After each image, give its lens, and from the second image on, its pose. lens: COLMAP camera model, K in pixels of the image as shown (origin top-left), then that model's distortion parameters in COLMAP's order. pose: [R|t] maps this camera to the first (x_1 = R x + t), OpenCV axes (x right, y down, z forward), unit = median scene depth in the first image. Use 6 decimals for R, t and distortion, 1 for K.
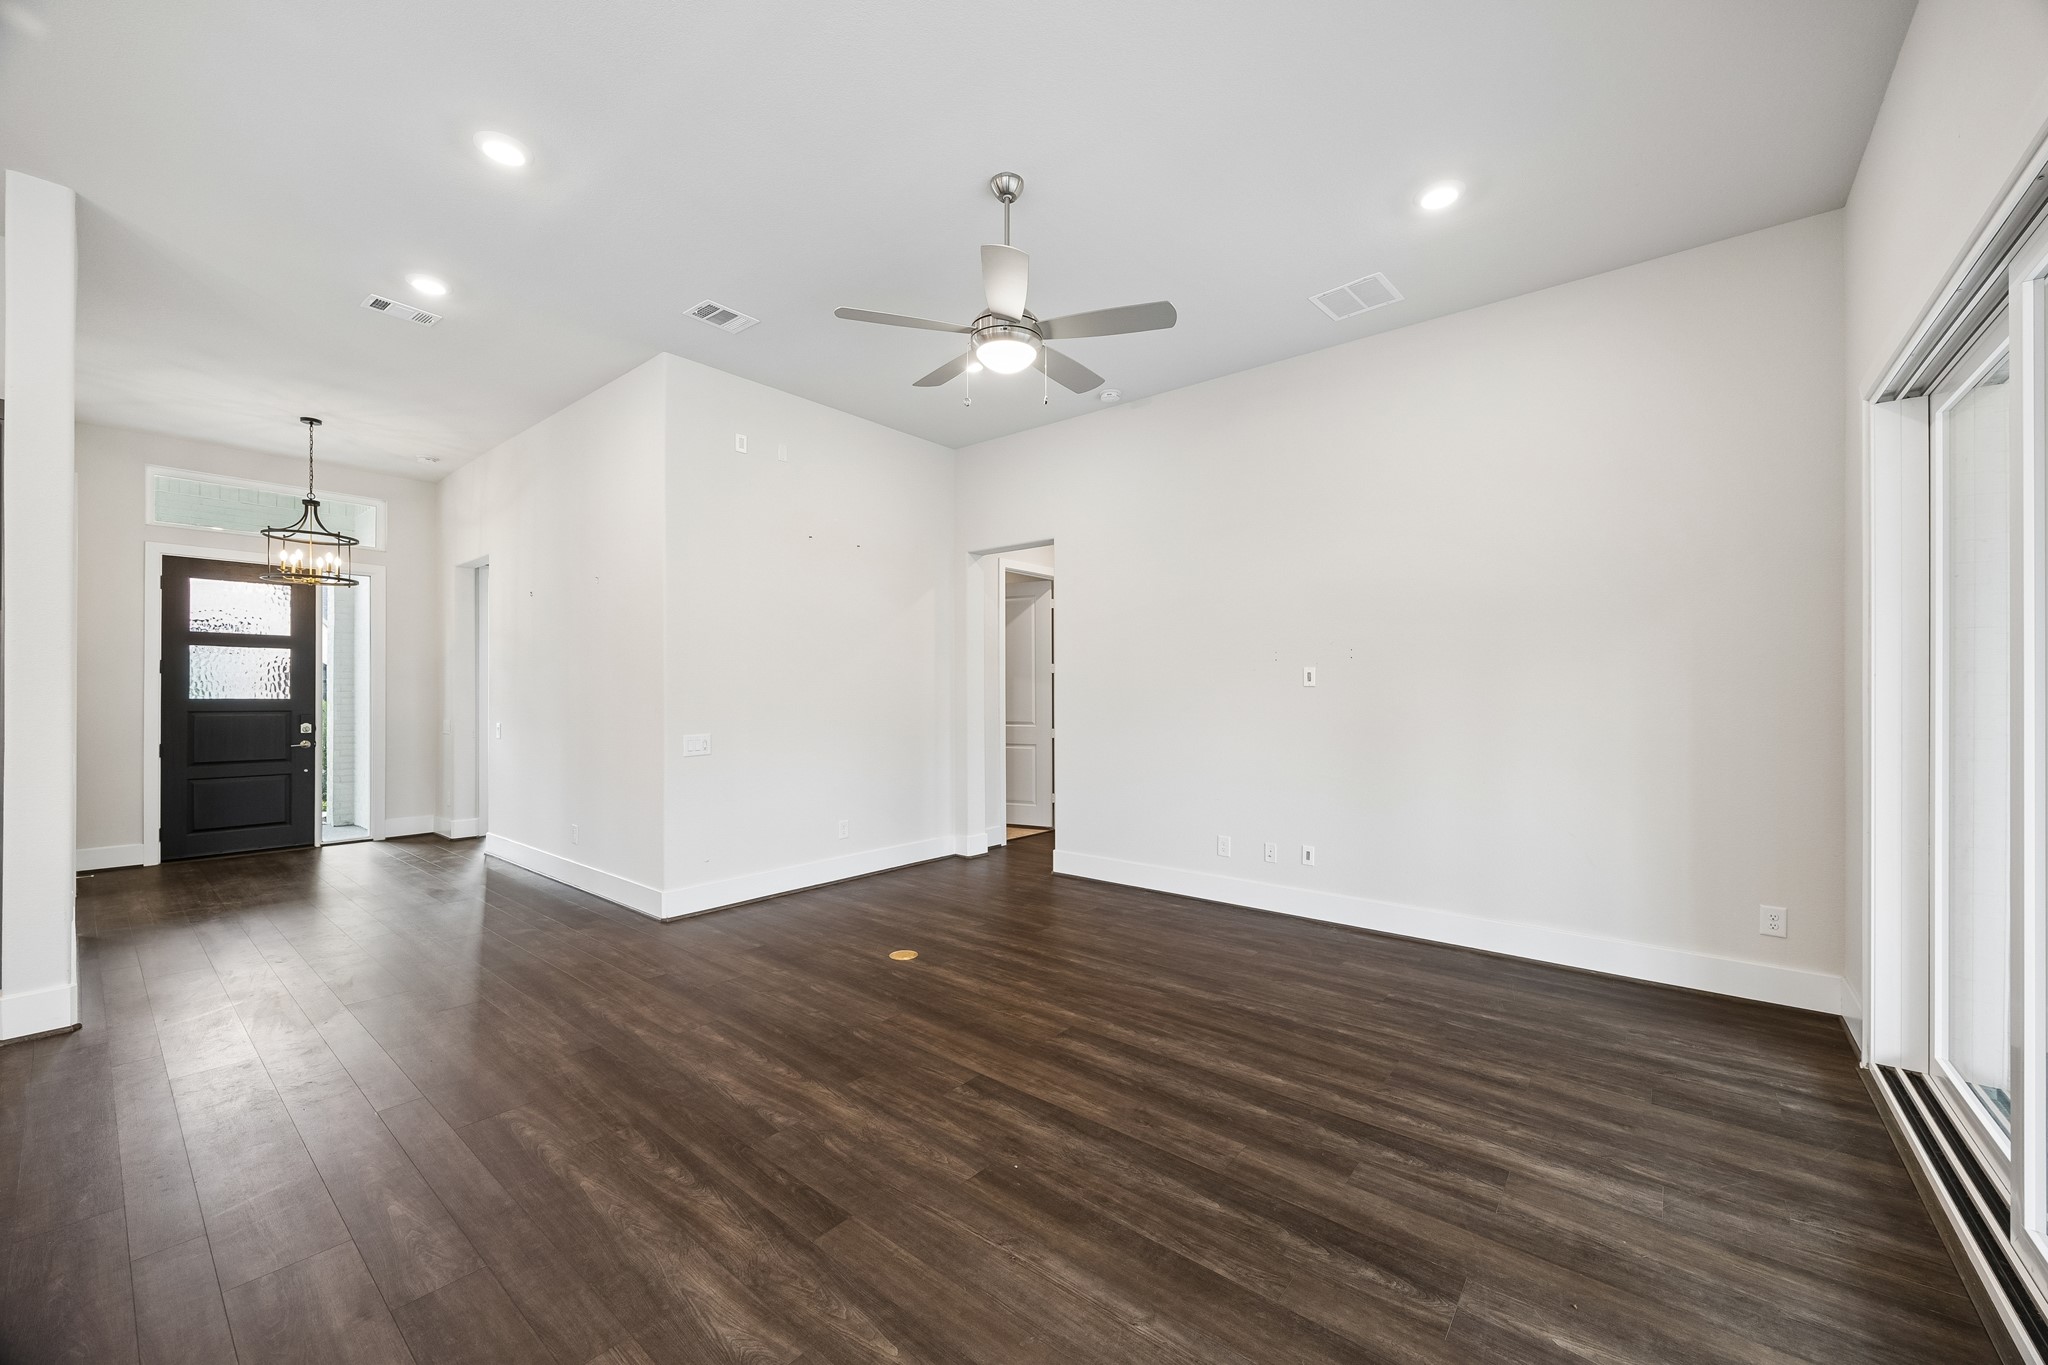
lens RADIAL K [[790.7, 0, 1032.4], [0, 790.7, 691.3], [0, 0, 1]] dist [0.000603, -0.000300]
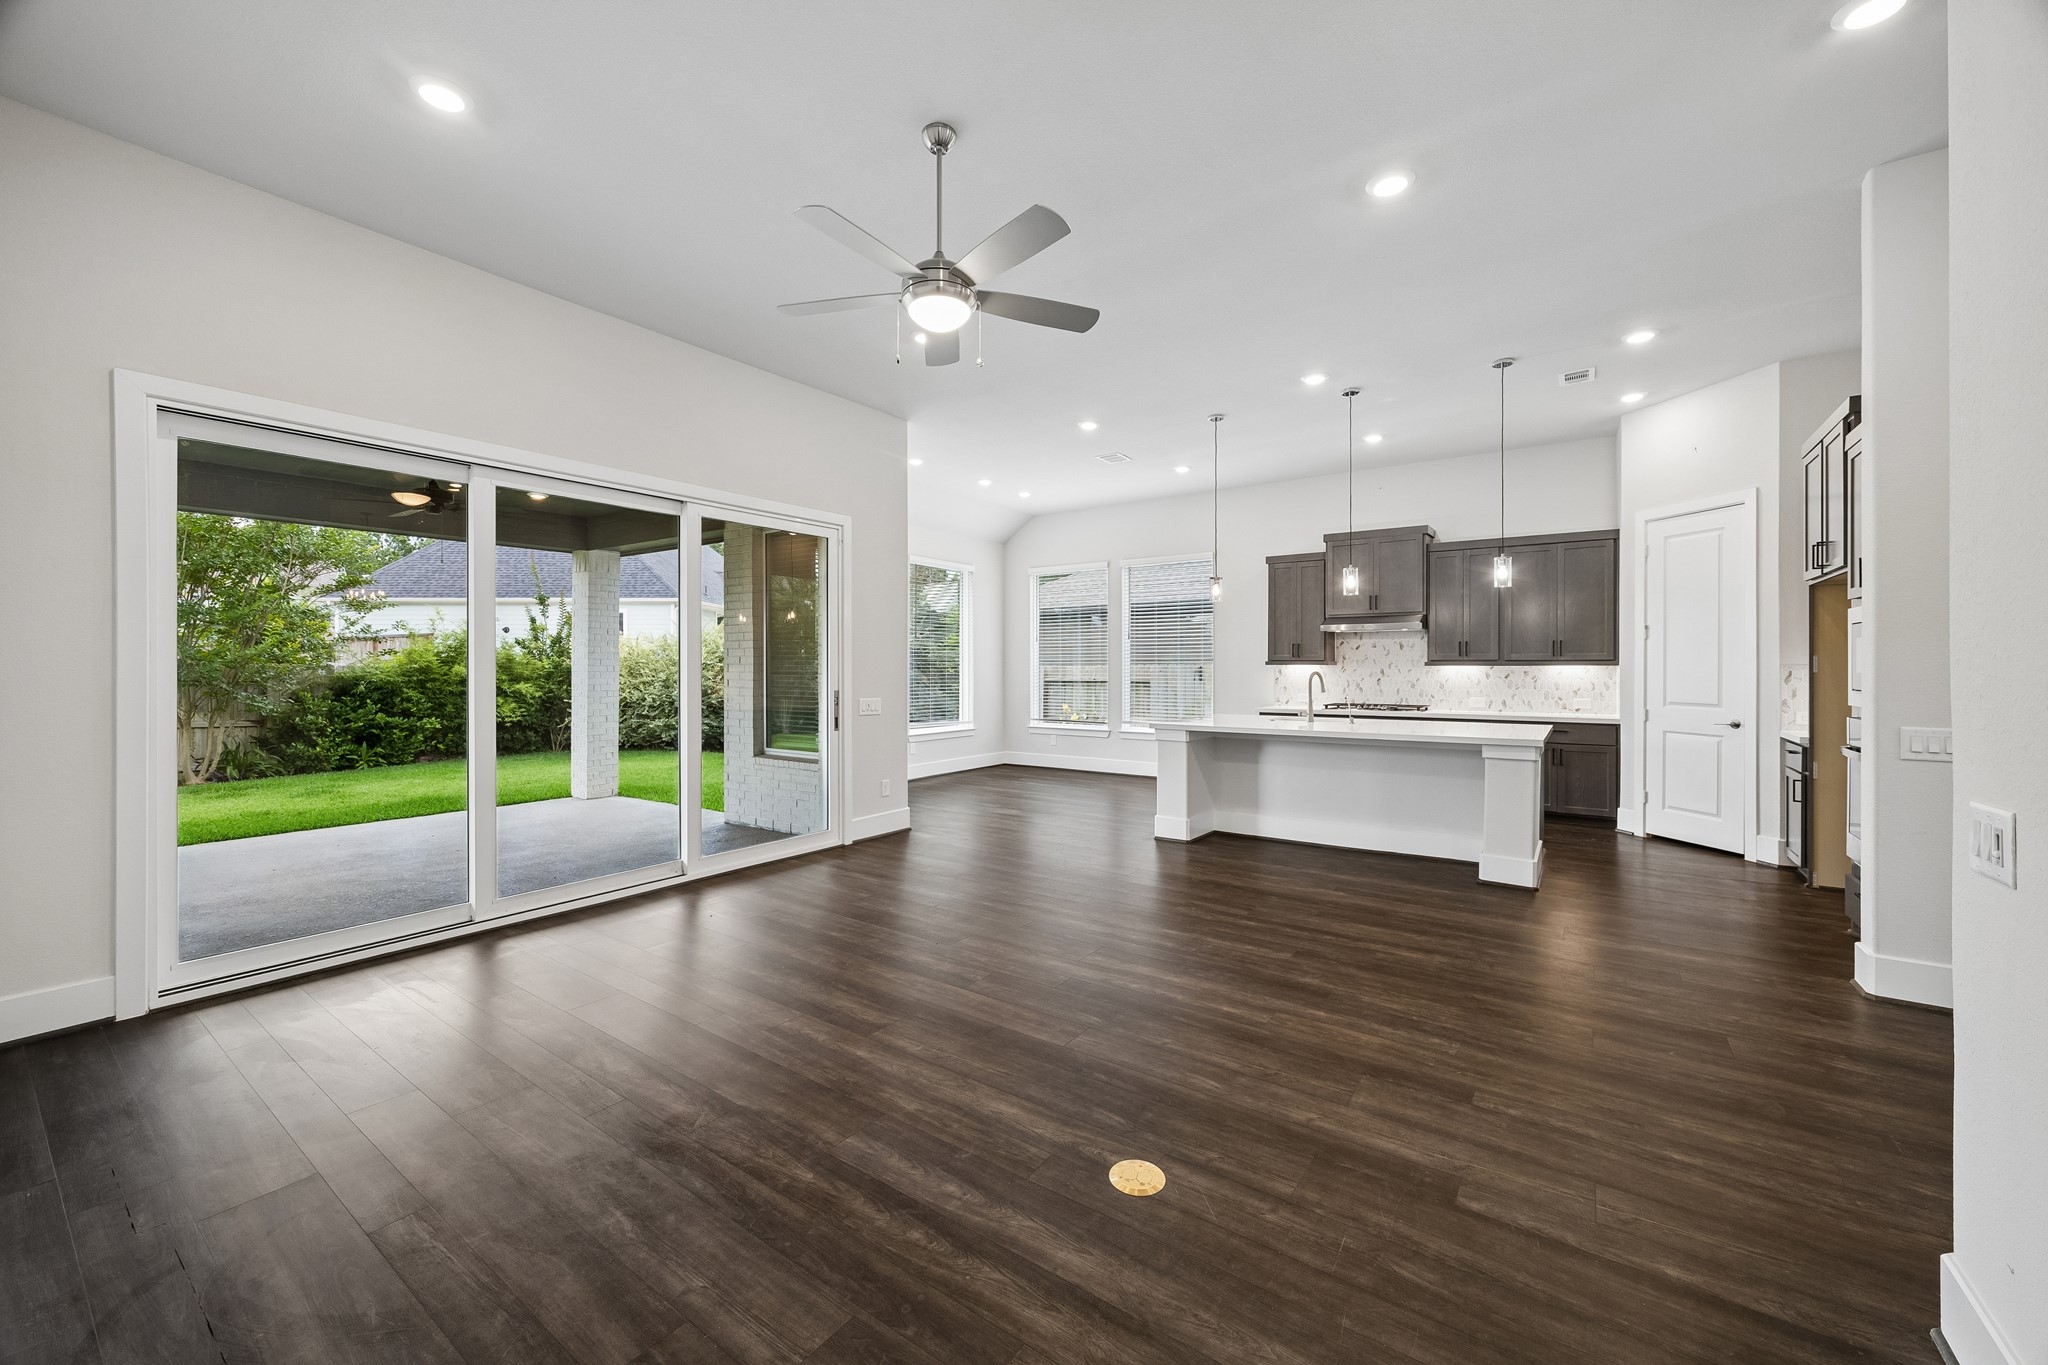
lens RADIAL K [[790.7, 0, 1027.2], [0, 790.7, 663.4], [0, 0, 1]] dist [0.000603, -0.000300]
pose [[-0.997724, -0.000287, -0.067429, -0.060628], [0.000147, 0.999979, -0.006442, 0.005252], [0.067429, -0.006437, -0.997703, 1.621105]]
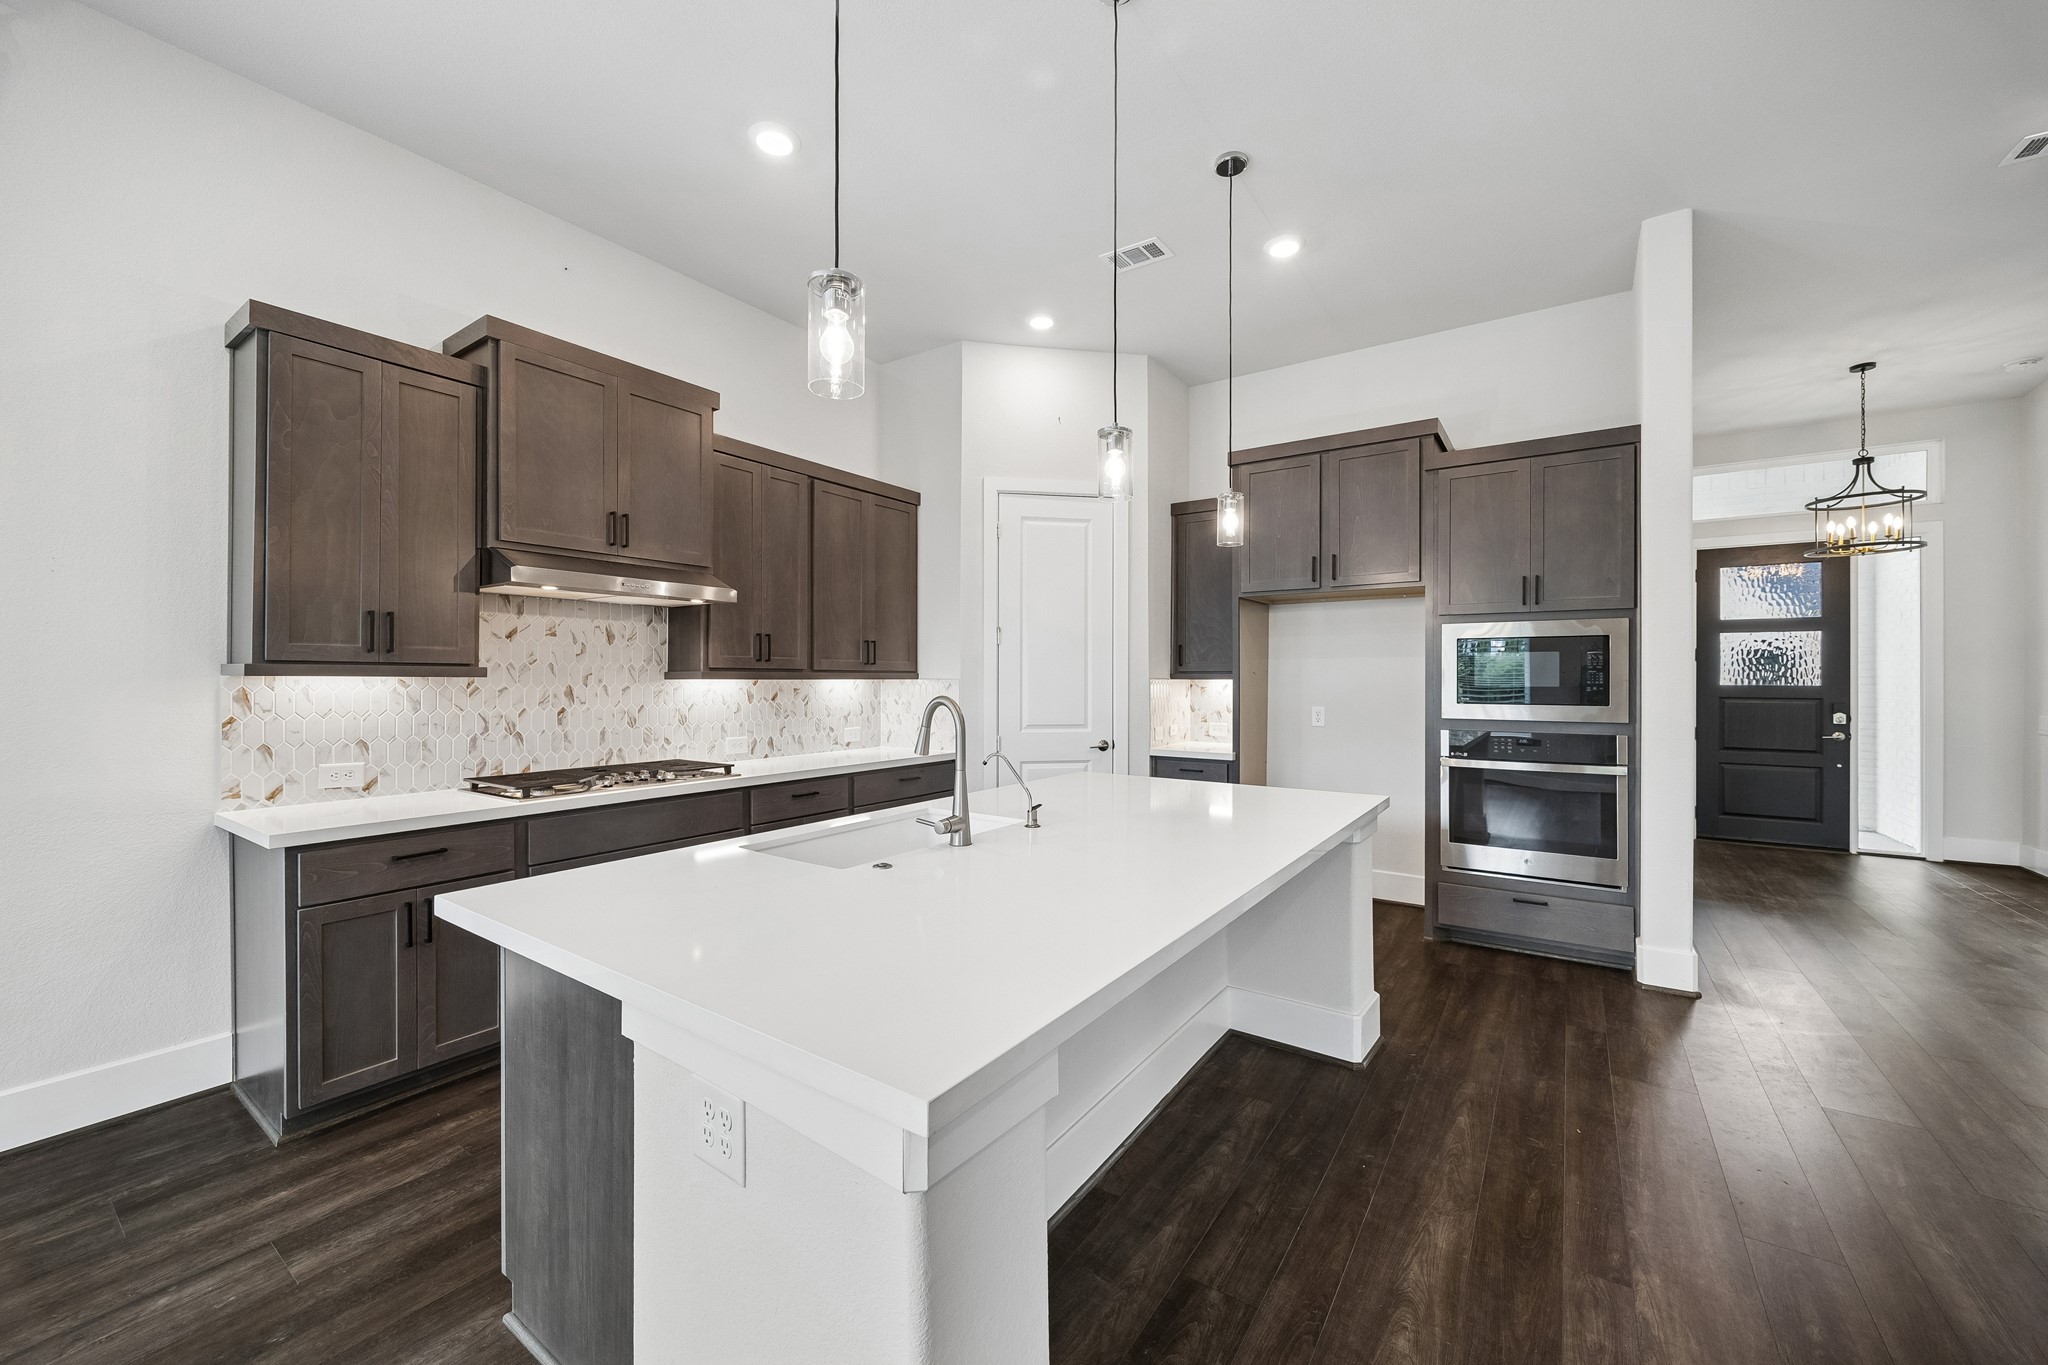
lens RADIAL K [[790.7, 0, 1024.4], [0, 790.7, 675.4], [0, 0, 1]] dist [0.000603, -0.000300]
pose [[0.086344, -0.003413, -0.996260, -0.191372], [0.002297, 0.999992, -0.003227, -0.002289], [0.996263, -0.002010, 0.086351, 0.005729]]
